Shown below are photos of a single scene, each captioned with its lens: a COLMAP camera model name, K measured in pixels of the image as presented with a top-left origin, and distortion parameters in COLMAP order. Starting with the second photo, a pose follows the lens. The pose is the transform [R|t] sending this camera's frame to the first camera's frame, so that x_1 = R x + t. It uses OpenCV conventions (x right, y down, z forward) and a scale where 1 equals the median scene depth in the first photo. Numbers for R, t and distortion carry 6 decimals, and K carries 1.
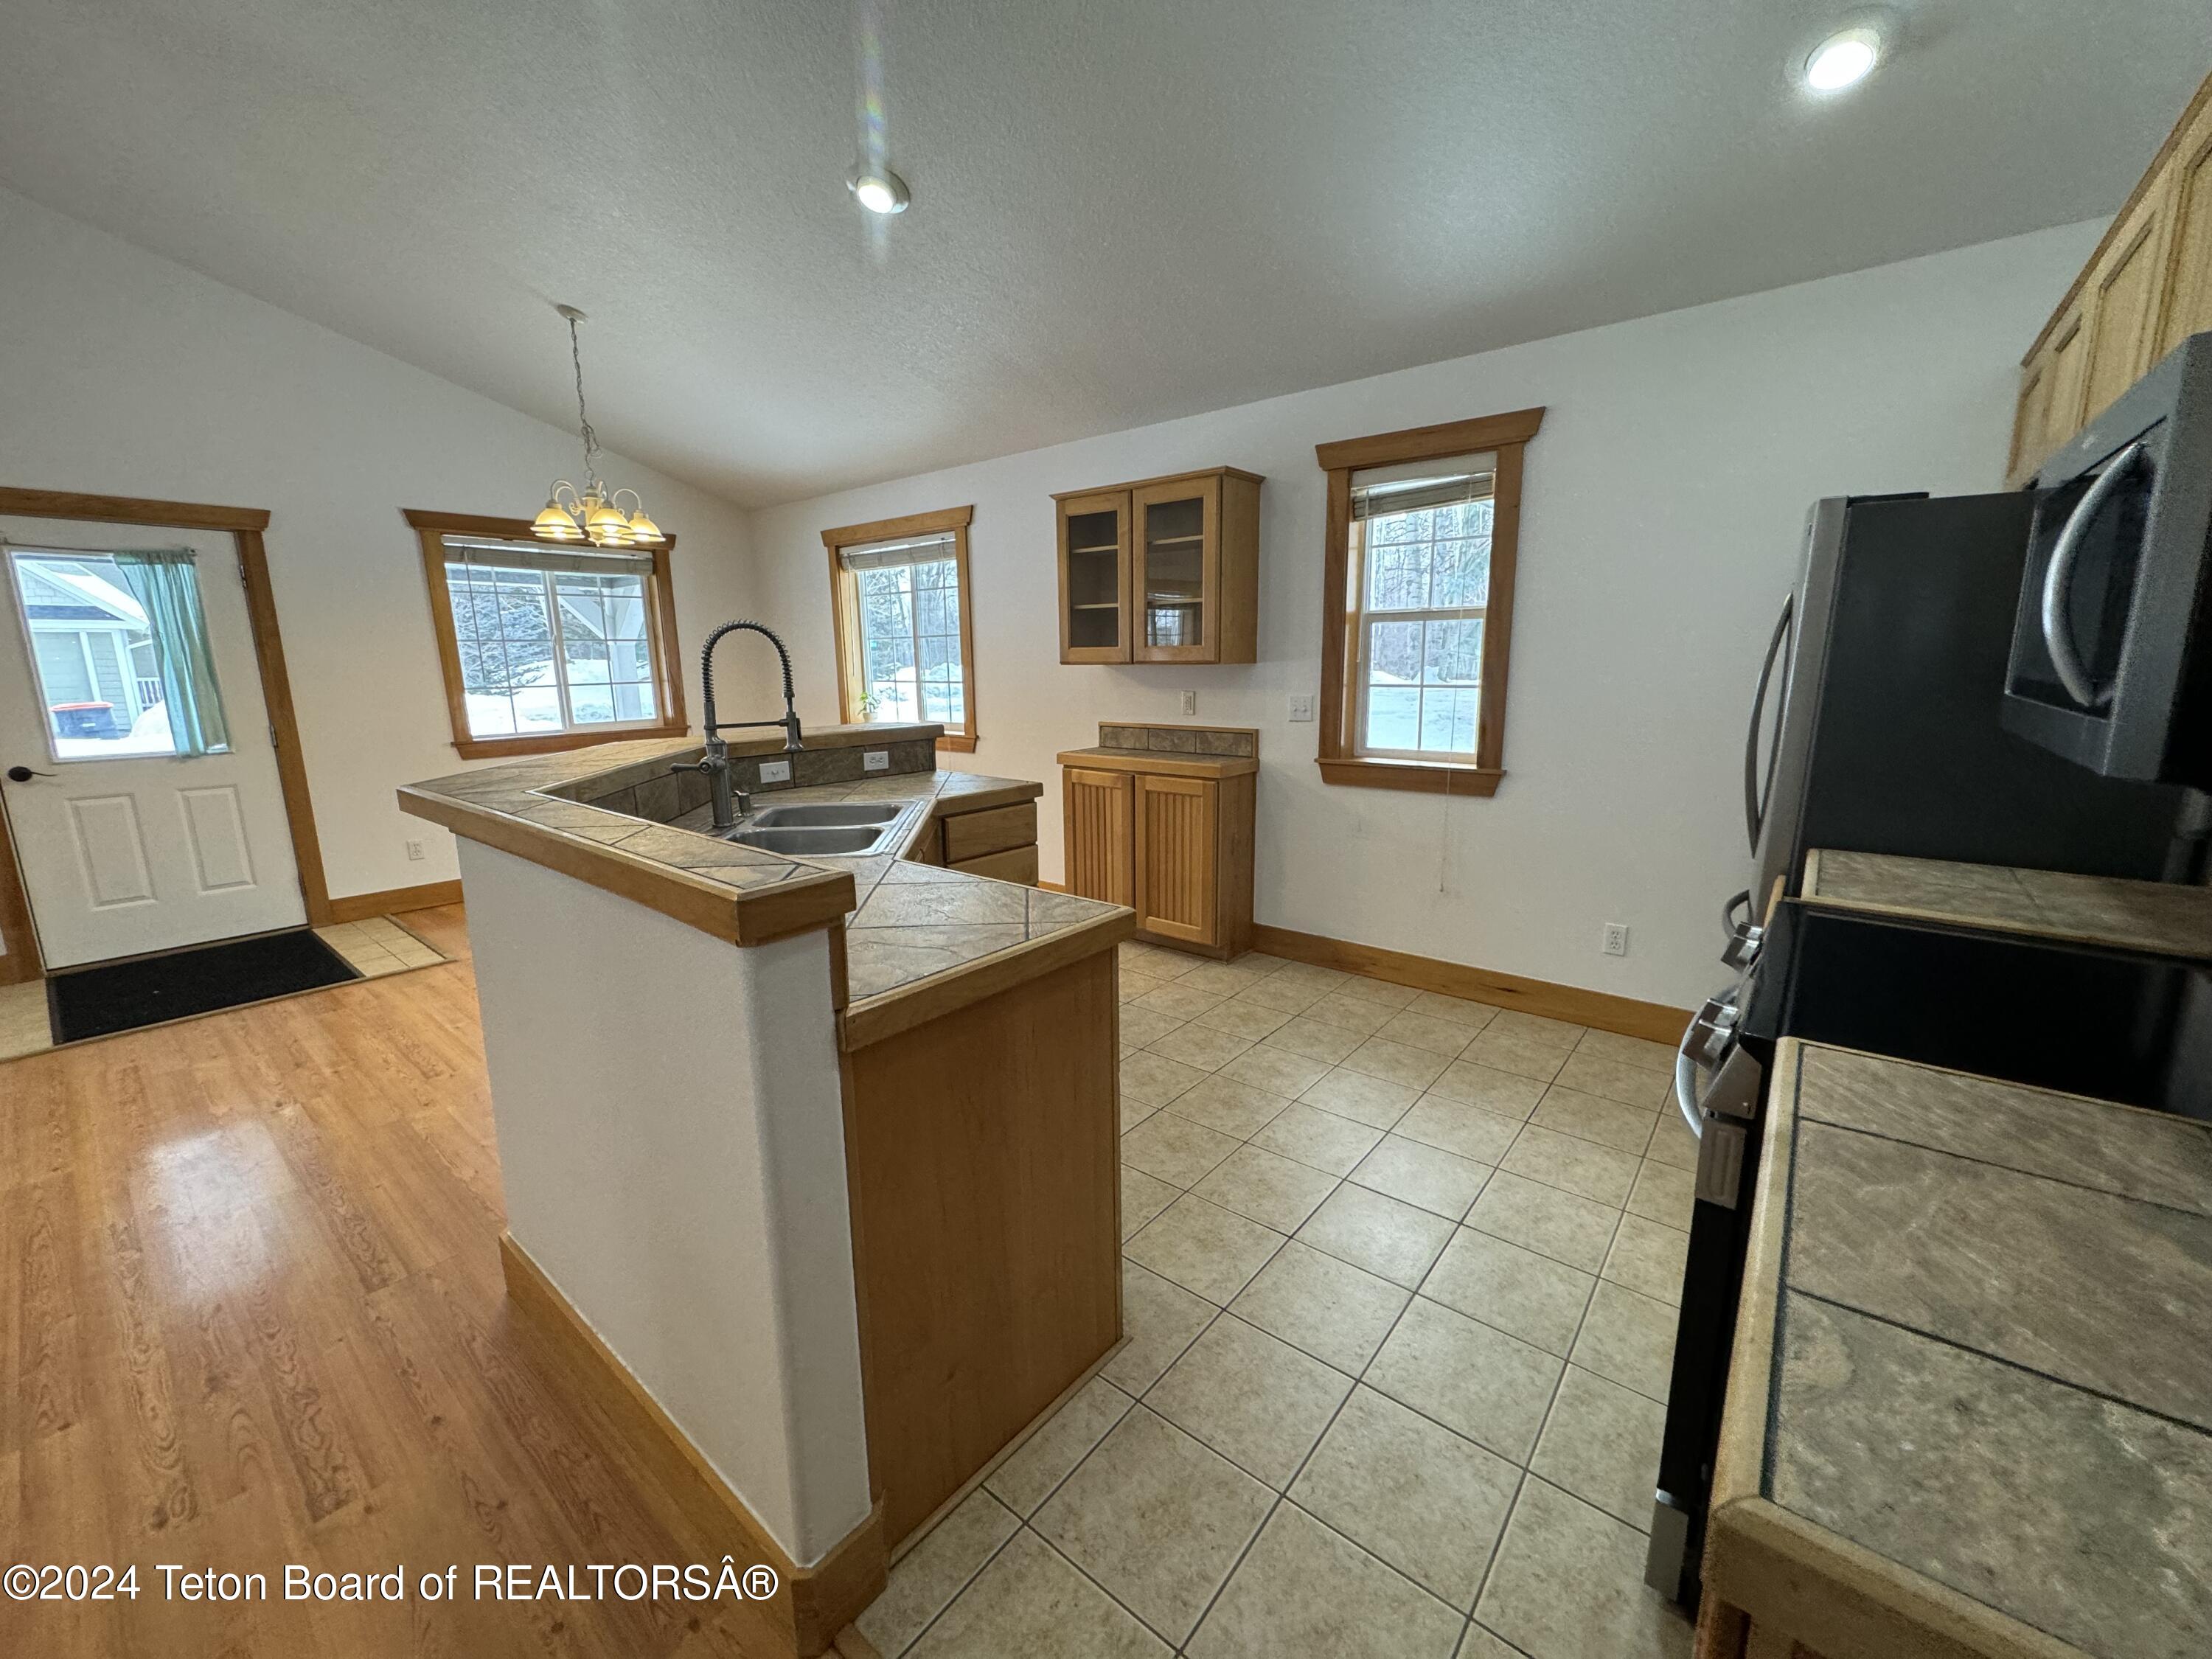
lens RADIAL K [[876.4, 0, 1108.5], [0, 876.4, 827.2], [0, 0, 1]] dist [-0.001342, -0.000208]
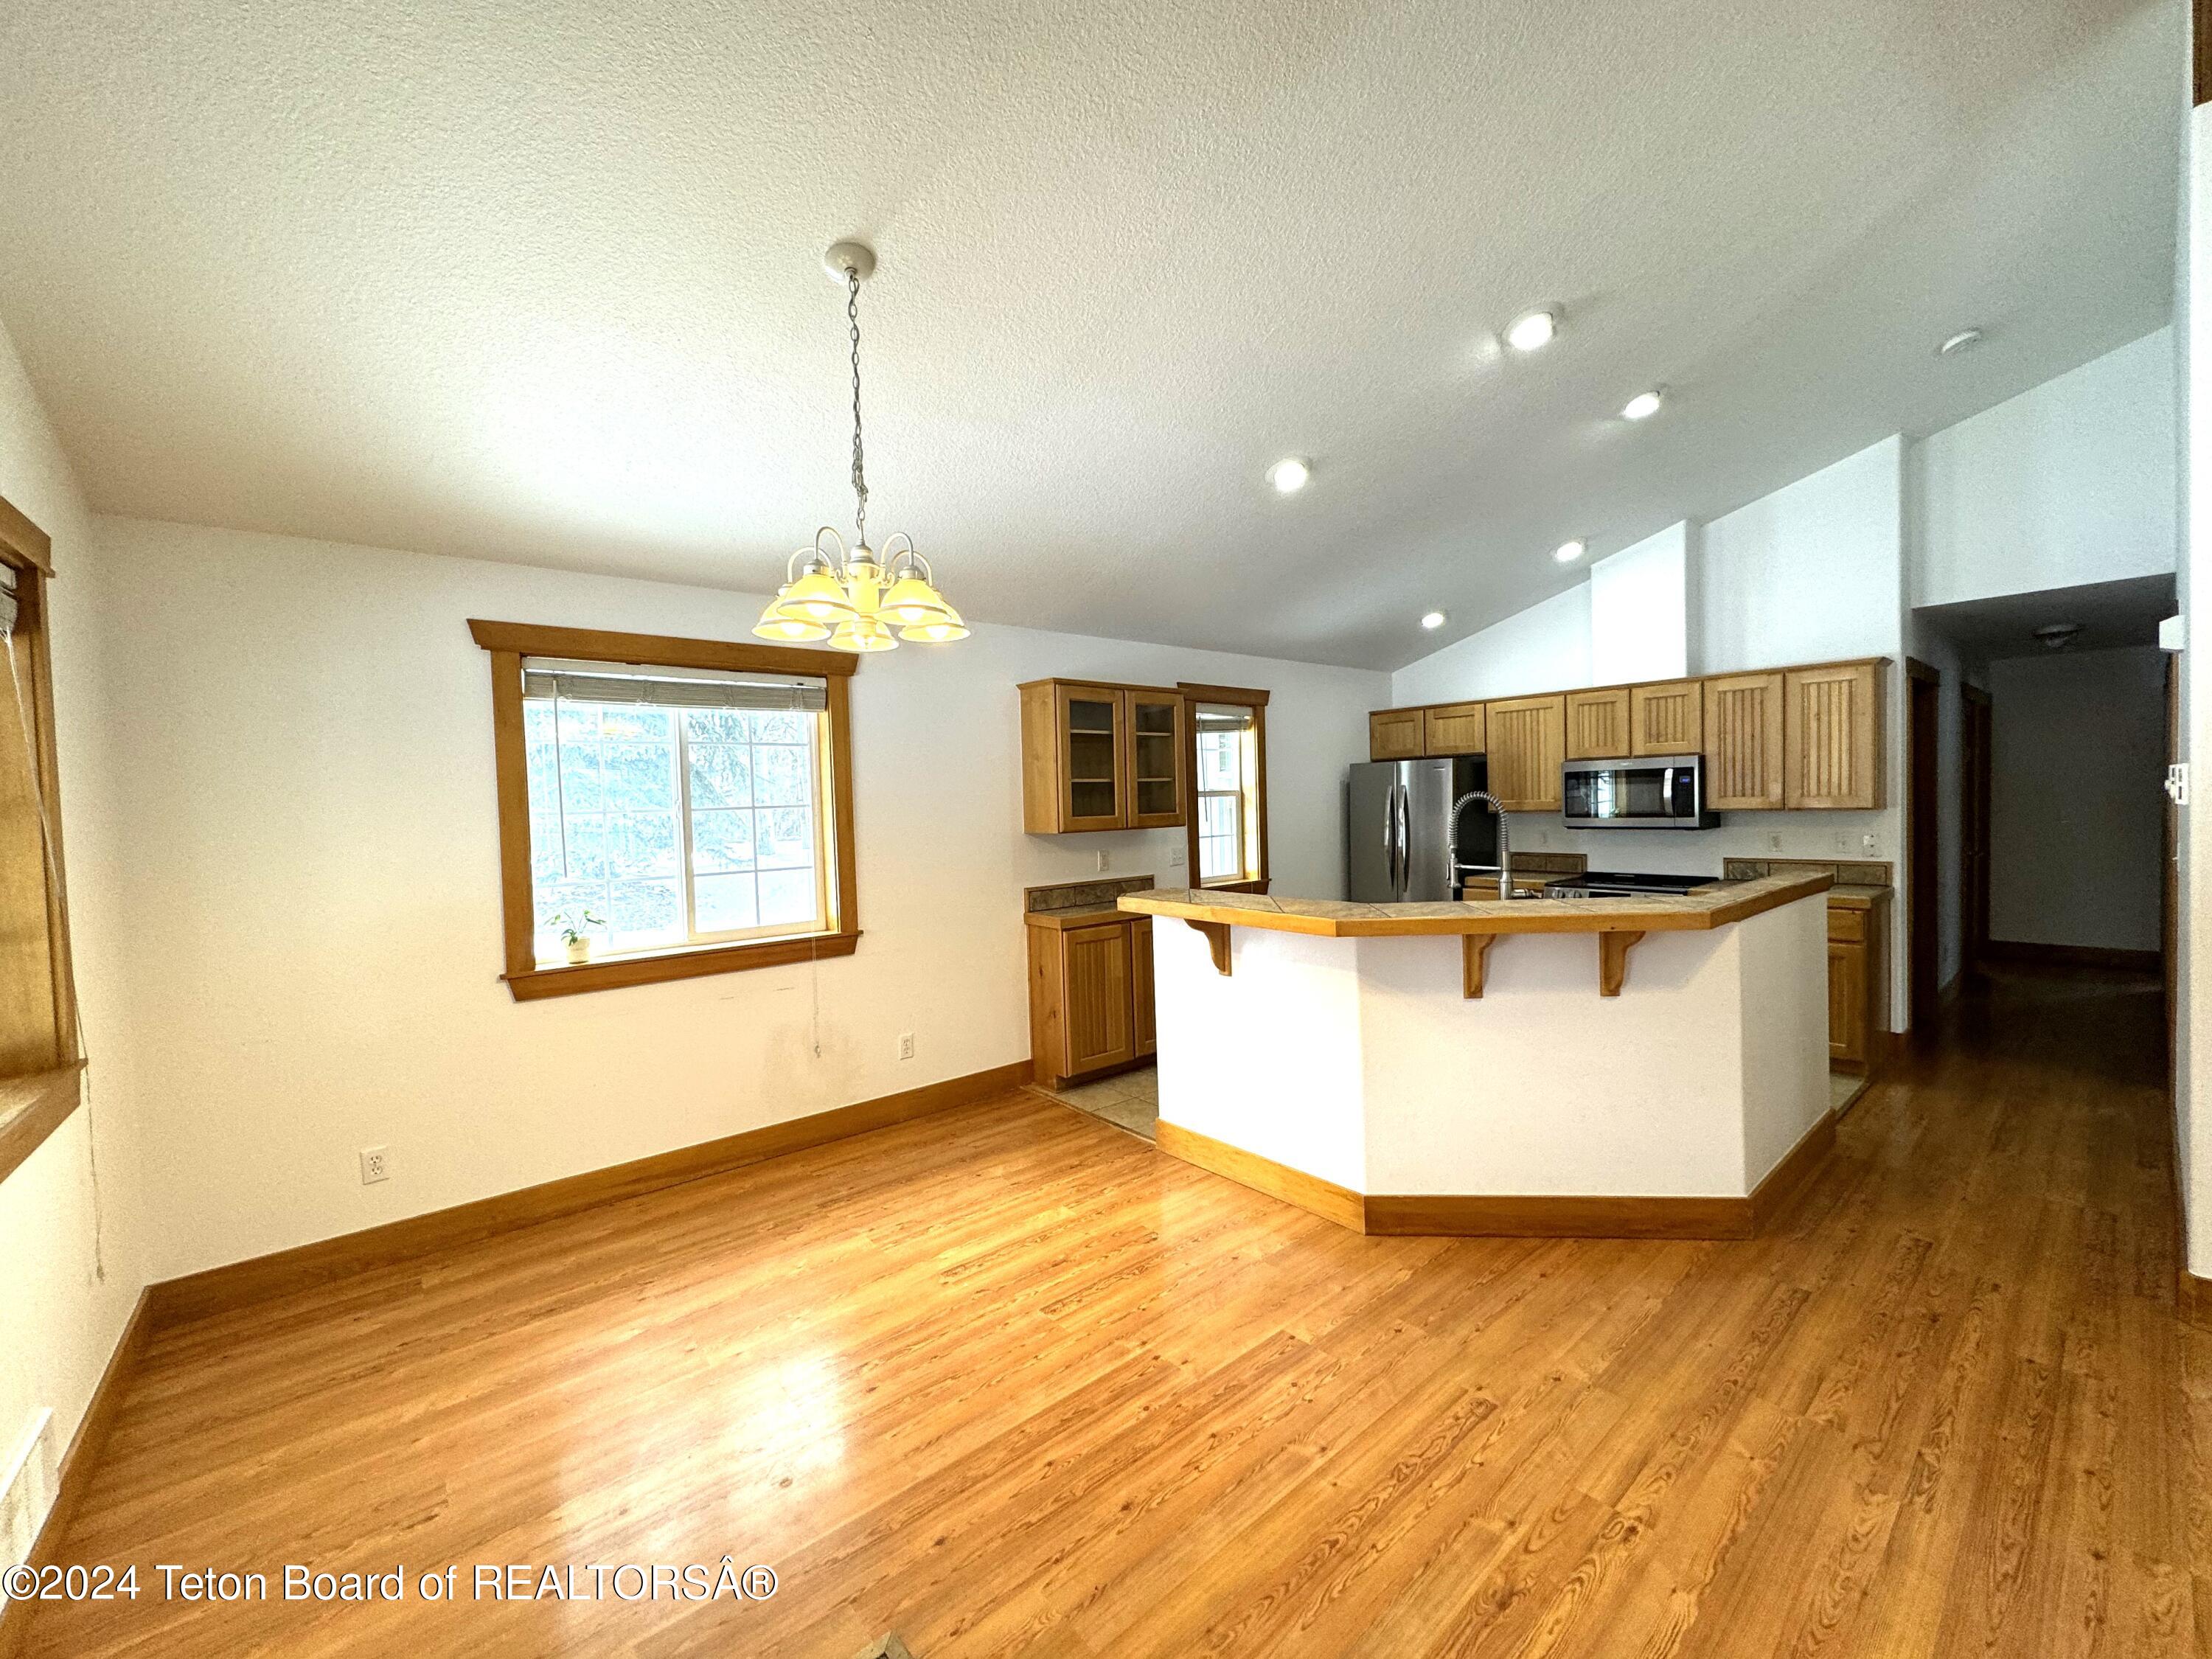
lens RADIAL K [[878.8, 0, 1106.8], [0, 878.8, 827.8], [0, 0, 1]] dist [-0.001189, 0.000139]
pose [[0.185773, -0.024277, 0.982293, -1.193138], [0.214286, 0.976634, -0.016389, -0.180971], [-0.958942, 0.213536, 0.186634, 0.833623]]
